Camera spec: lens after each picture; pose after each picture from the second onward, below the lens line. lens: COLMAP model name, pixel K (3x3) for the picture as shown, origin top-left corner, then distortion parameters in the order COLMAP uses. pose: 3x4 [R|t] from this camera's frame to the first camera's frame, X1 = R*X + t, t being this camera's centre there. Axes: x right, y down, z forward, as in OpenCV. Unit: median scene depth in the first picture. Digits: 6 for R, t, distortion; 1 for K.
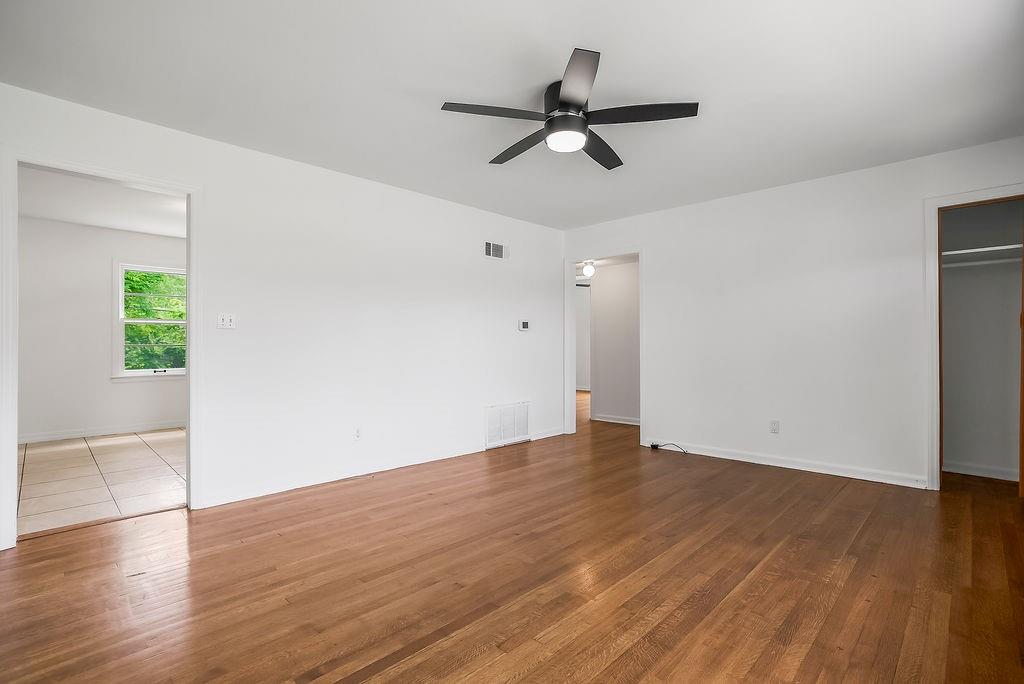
lens RADIAL K [[481.9, 0, 511.8], [0, 481.9, 347.0], [0, 0, 1]] dist [-0.058215, 0.036913]
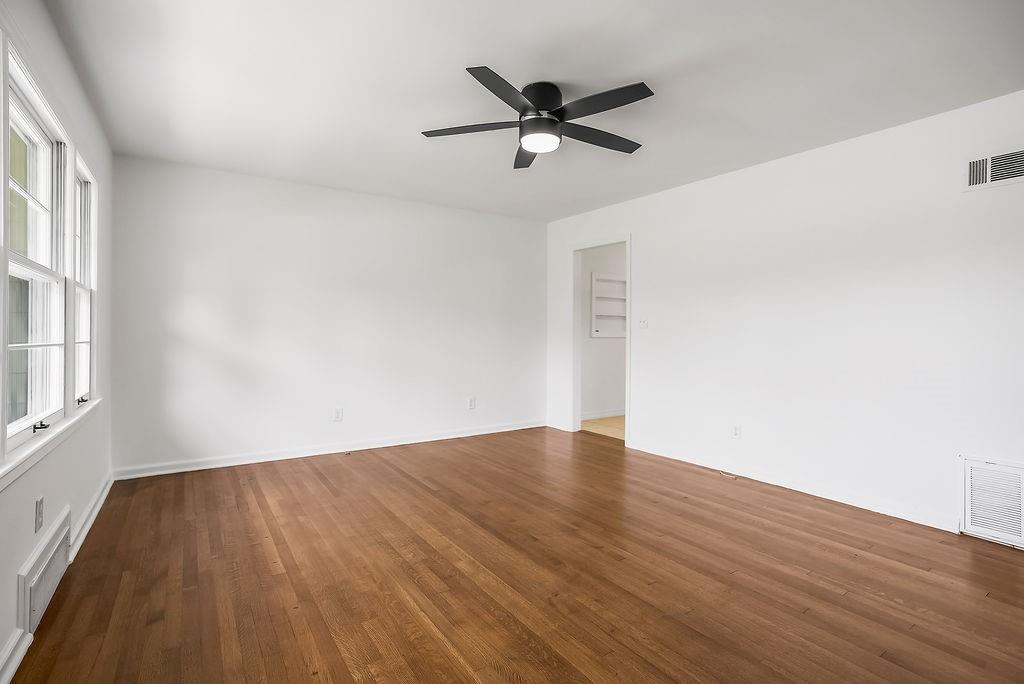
lens RADIAL K [[476.9, 0, 512.0], [0, 476.9, 342.0], [0, 0, 1]] dist [0.000894, 0.001091]
pose [[-0.187149, 0.015756, -0.982205, 0.828994], [-0.009874, 0.999791, 0.017920, -0.020252], [0.982282, 0.013052, -0.186954, 0.825485]]
